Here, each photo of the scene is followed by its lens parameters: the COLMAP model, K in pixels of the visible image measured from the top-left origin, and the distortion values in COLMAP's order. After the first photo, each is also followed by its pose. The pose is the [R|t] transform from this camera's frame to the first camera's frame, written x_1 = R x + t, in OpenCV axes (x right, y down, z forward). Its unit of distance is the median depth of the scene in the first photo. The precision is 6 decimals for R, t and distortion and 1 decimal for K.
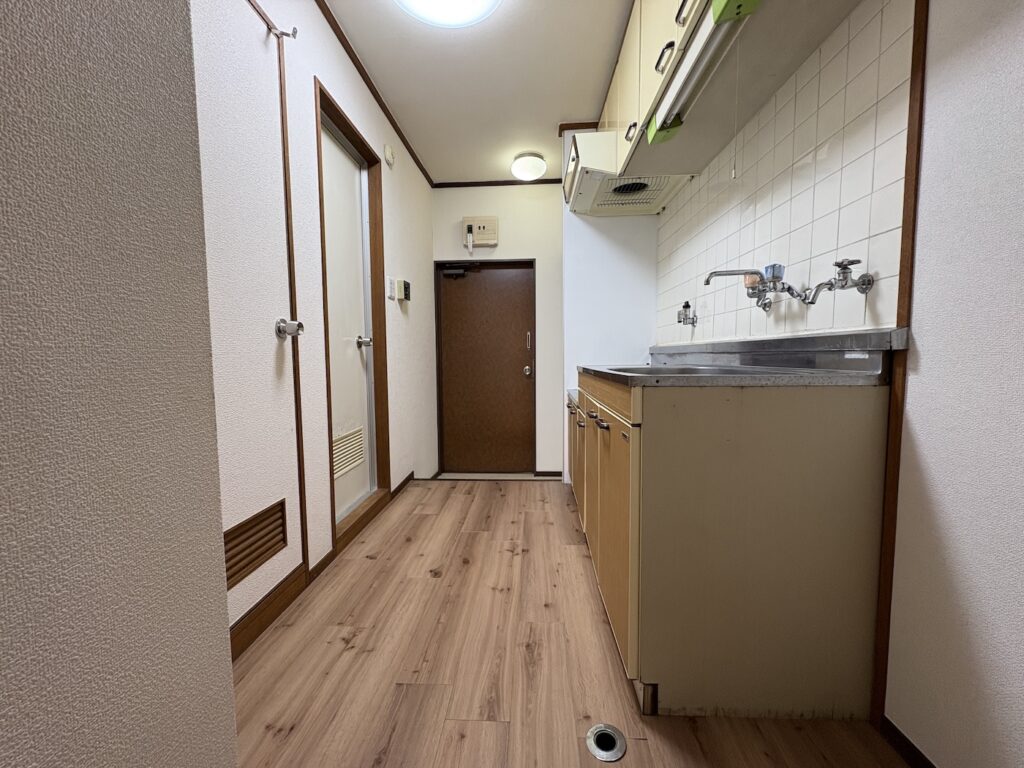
lens RADIAL K [[403.8, 0, 506.0], [0, 403.8, 377.1], [0, 0, 1]] dist [-0.005429, 0.000426]
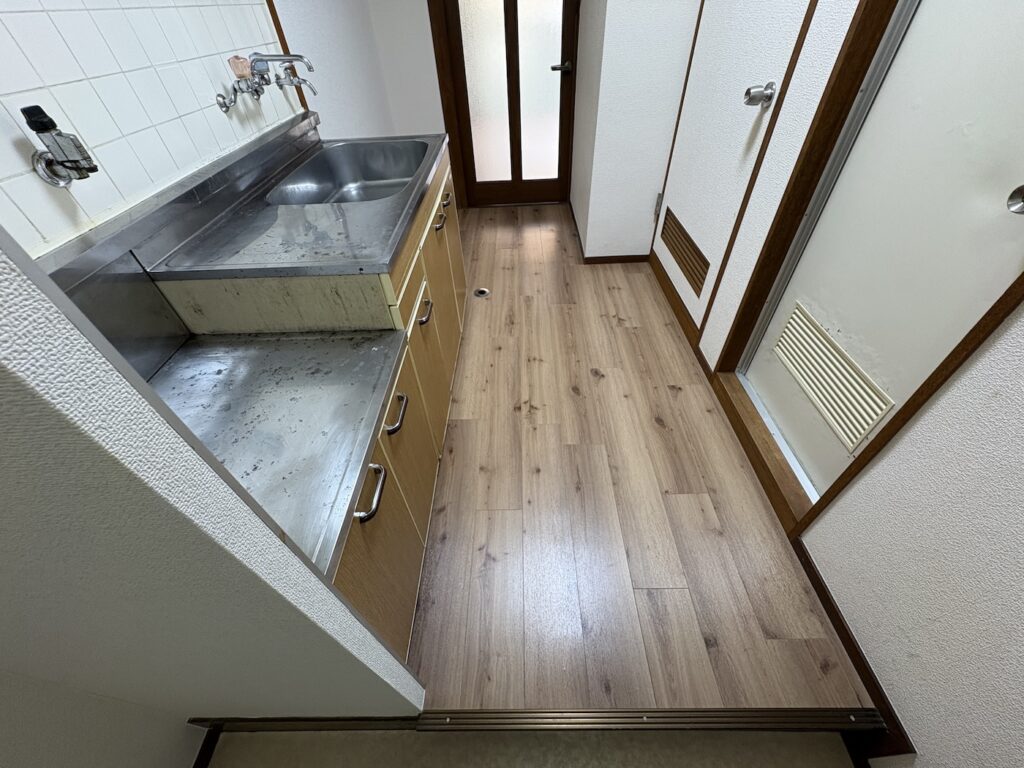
lens RADIAL K [[403.8, 0, 513.4], [0, 403.8, 387.9], [0, 0, 1]] dist [-0.005429, 0.000426]
pose [[-0.996170, 0.086753, -0.010930, 0.172806], [0.050931, 0.677299, 0.733943, -0.761027], [0.071074, 0.730575, -0.679124, 4.321725]]
